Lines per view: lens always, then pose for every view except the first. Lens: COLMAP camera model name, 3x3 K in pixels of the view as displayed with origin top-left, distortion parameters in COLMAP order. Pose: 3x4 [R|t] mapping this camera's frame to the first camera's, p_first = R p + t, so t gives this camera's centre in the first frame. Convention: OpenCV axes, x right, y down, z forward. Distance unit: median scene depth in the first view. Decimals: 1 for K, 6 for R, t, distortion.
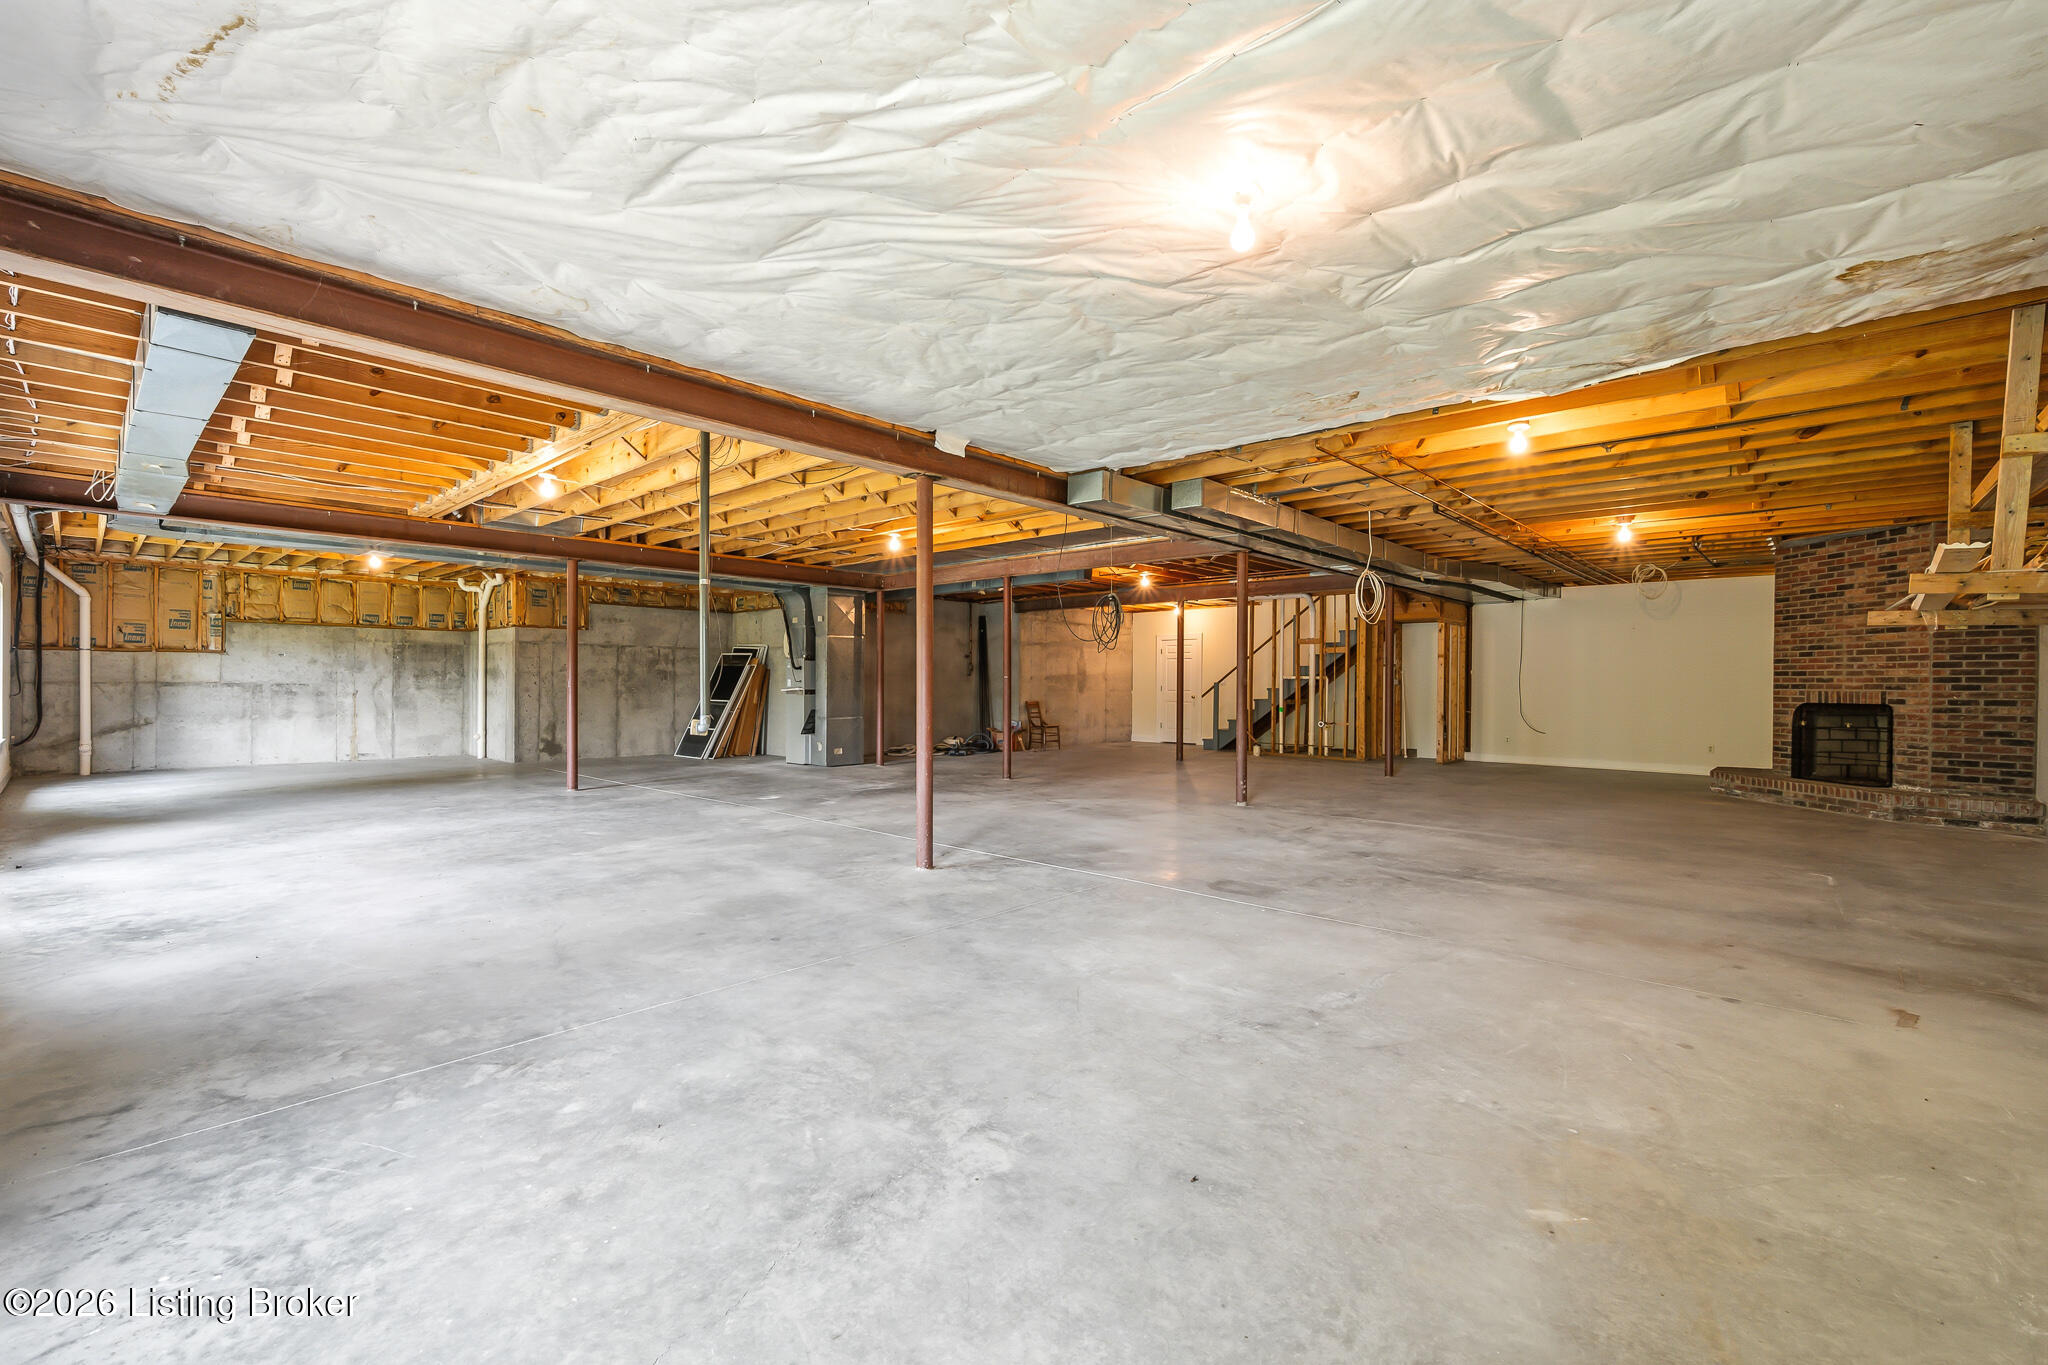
lens RADIAL K [[884.8, 0, 1023.5], [0, 884.8, 687.9], [0, 0, 1]] dist [0.000447, 0.000073]
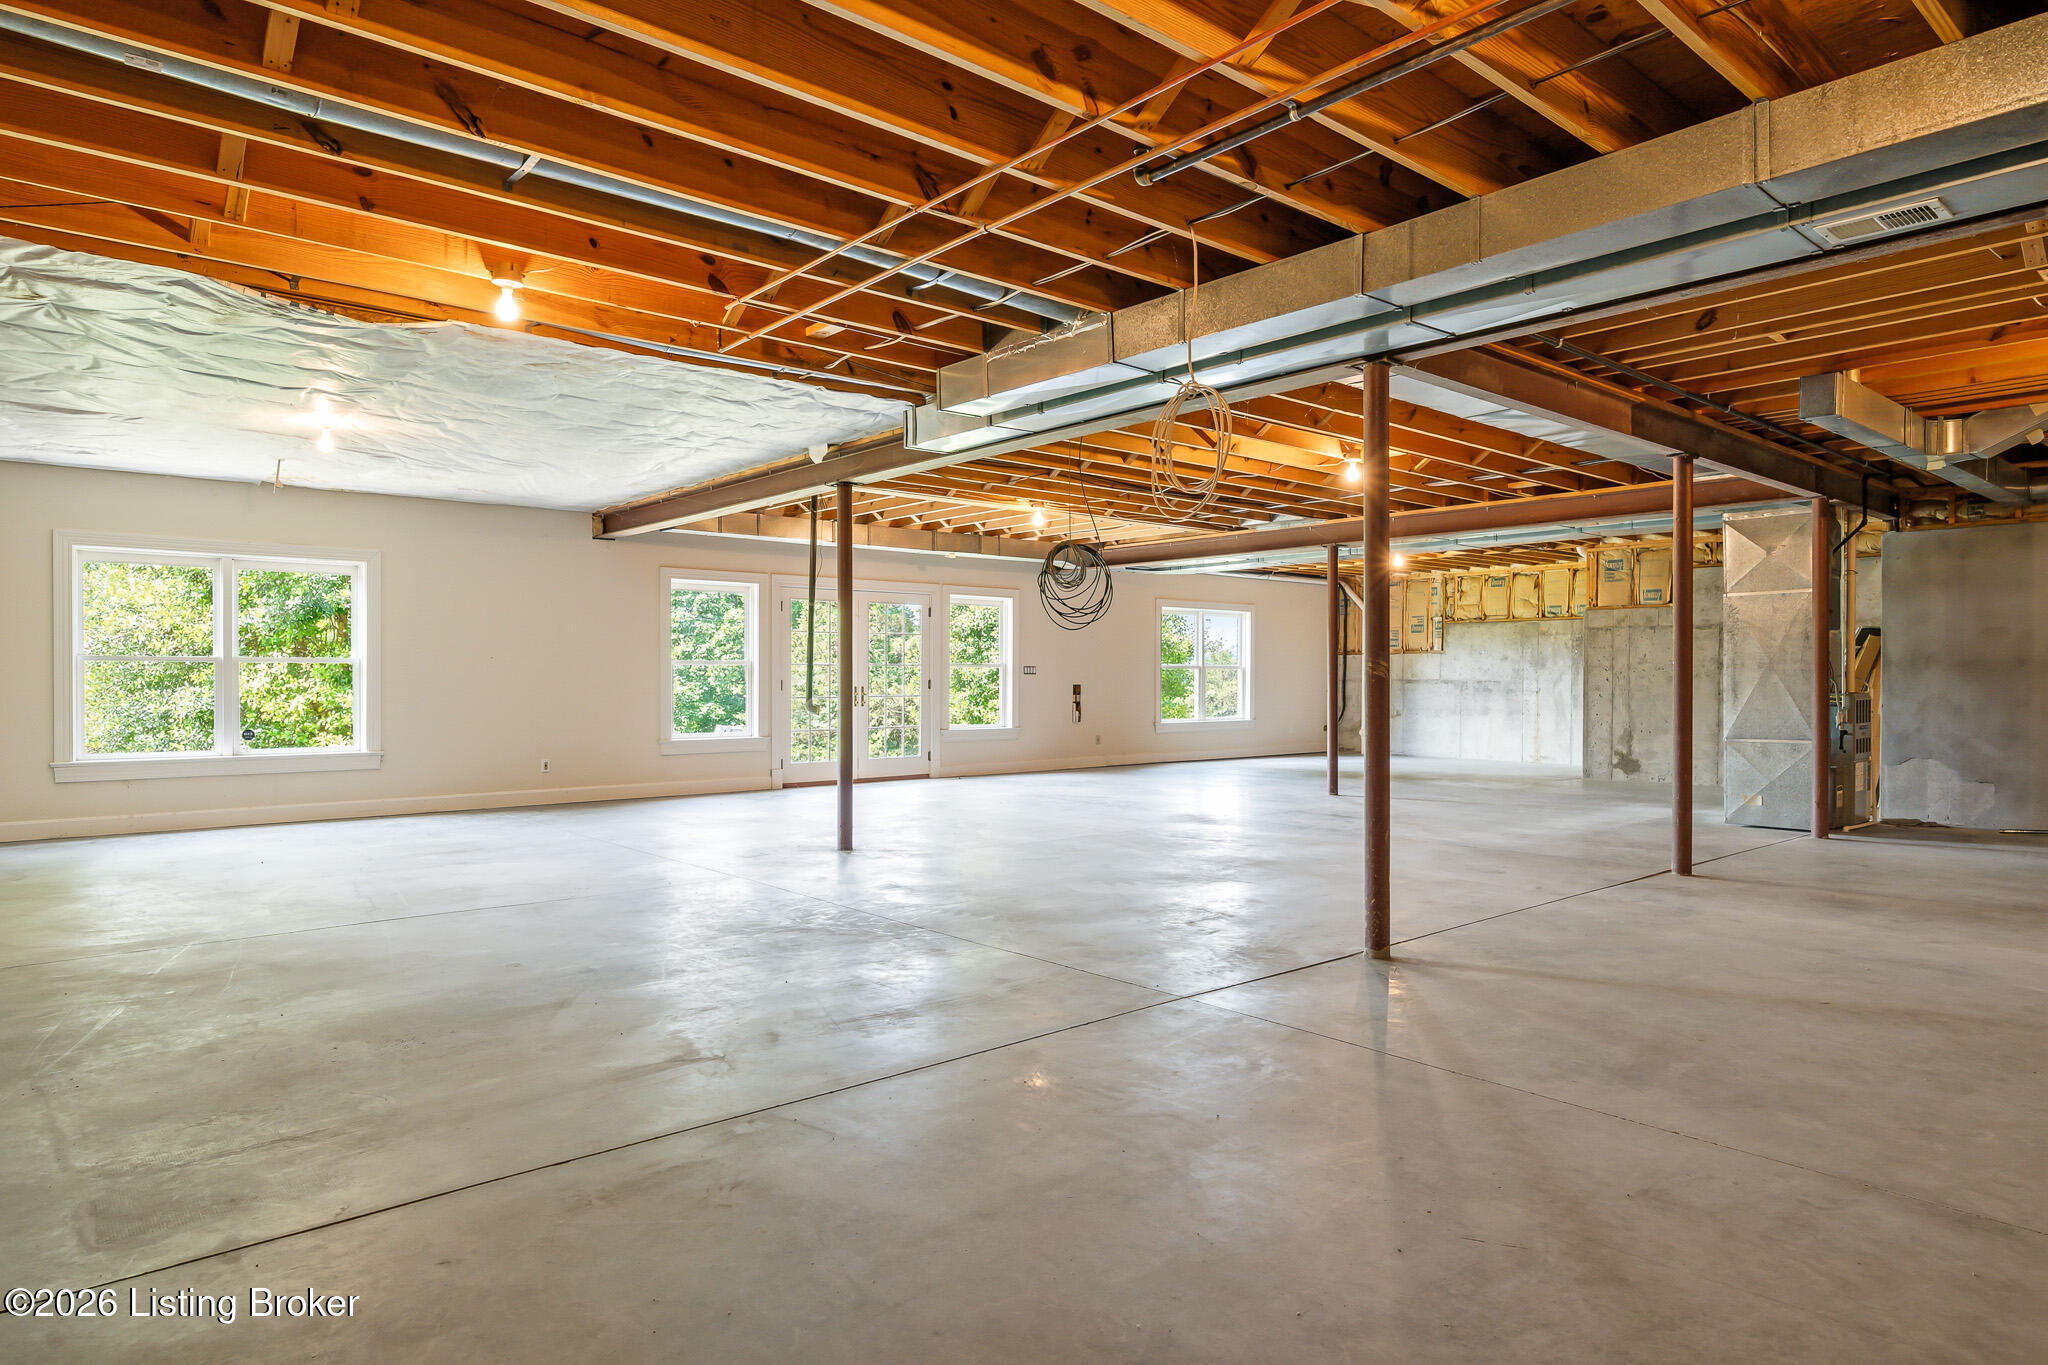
lens RADIAL K [[1199.3, 0, 1023.5], [0, 1199.3, 681.7], [0, 0, 1]] dist [0.000277, 0.000004]
pose [[-0.115291, -0.001746, -0.993330, 0.635776], [-0.002297, 0.999996, -0.001492, -0.000772], [0.993329, 0.002110, -0.115295, 0.679246]]
